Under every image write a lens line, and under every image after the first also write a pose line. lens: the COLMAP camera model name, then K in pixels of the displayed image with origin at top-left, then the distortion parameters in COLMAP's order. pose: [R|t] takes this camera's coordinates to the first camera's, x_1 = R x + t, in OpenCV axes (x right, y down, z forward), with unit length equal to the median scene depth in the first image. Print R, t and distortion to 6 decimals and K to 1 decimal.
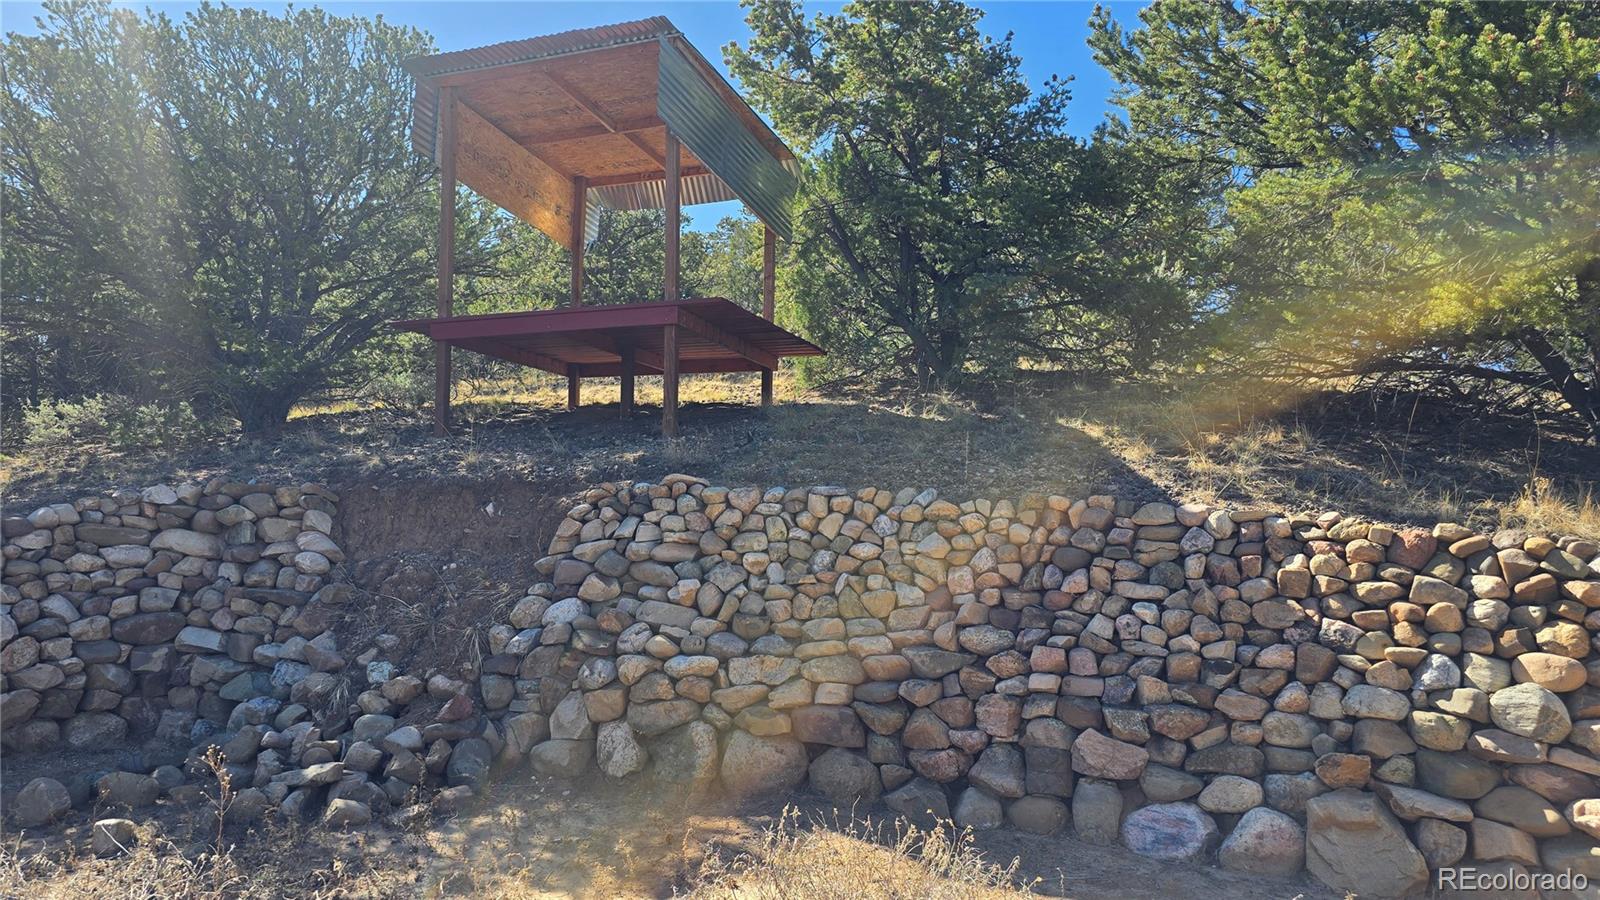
lens RADIAL K [[1078.1, 0, 793.1], [0, 1078.1, 444.1], [0, 0, 1]] dist [0.066639, -0.067528]
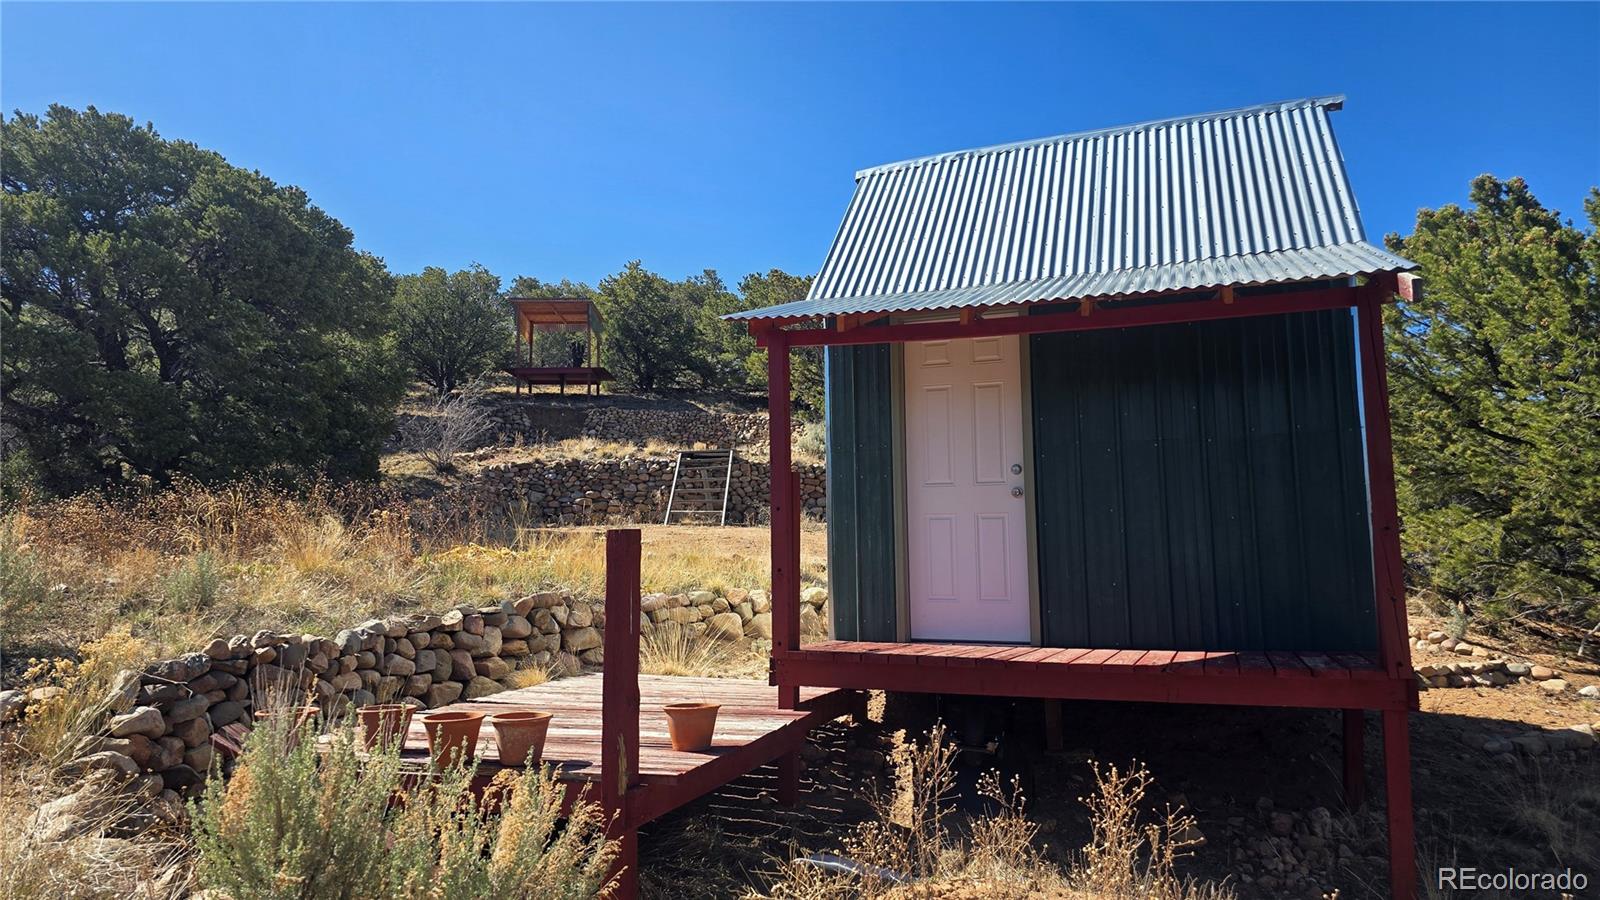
lens RADIAL K [[1078.1, 0, 793.1], [0, 1078.1, 444.1], [0, 0, 1]] dist [0.066639, -0.067528]
pose [[0.928608, 0.015403, 0.370743, -1.167266], [-0.010723, 0.999835, -0.014680, 0.263324], [-0.370908, 0.009657, 0.928619, -3.902608]]
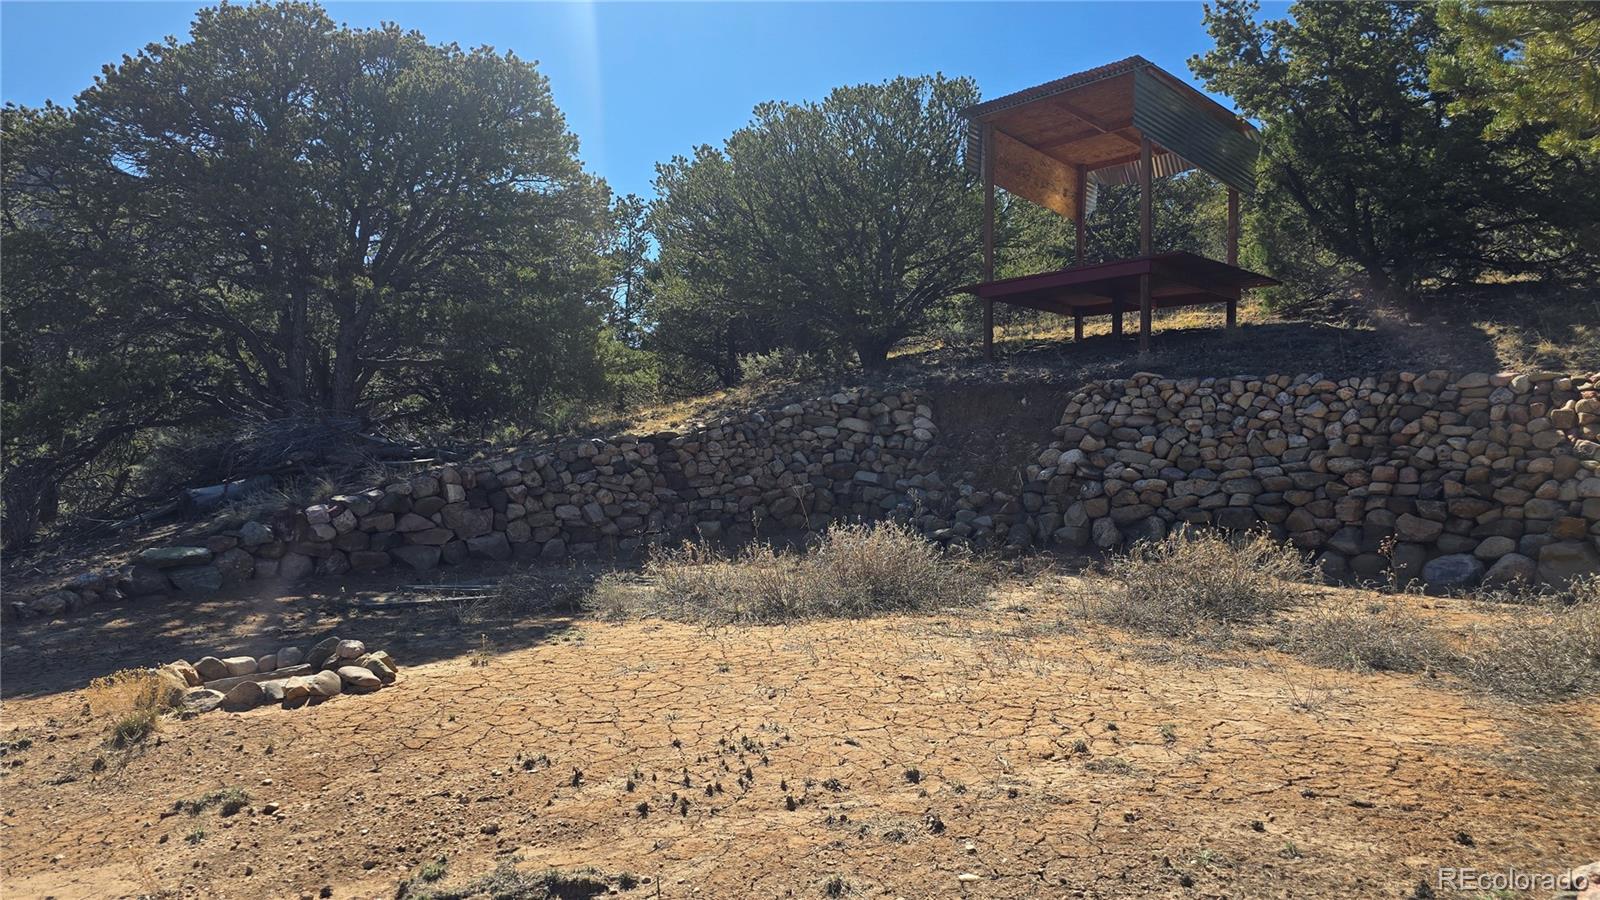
lens RADIAL K [[1079.3, 0, 803.6], [0, 1079.3, 449.5], [0, 0, 1]] dist [0.073328, -0.077729]
pose [[0.896569, -0.009904, -0.442794, 0.148277], [0.033405, 0.998414, 0.045307, 0.051232], [0.441643, -0.055413, 0.895478, -0.631777]]
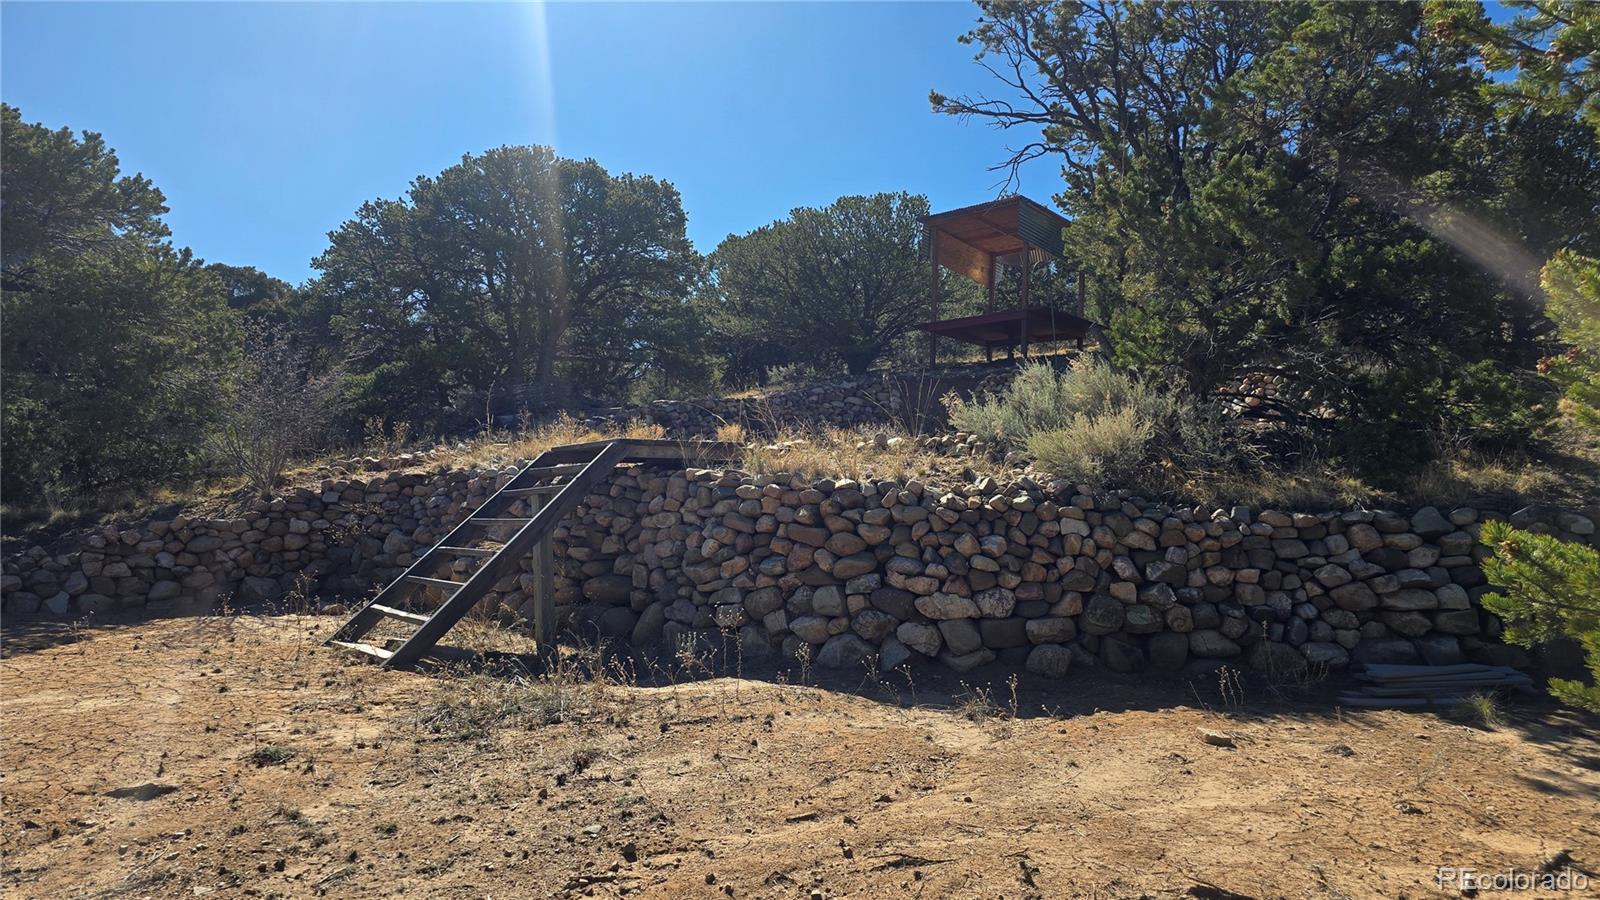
lens RADIAL K [[1078.1, 0, 793.1], [0, 1078.1, 444.1], [0, 0, 1]] dist [0.066639, -0.067528]
pose [[0.916580, -0.006644, -0.399797, 0.500068], [0.004092, 0.999965, -0.007238, 0.243667], [0.399831, 0.004998, 0.916575, -1.885482]]
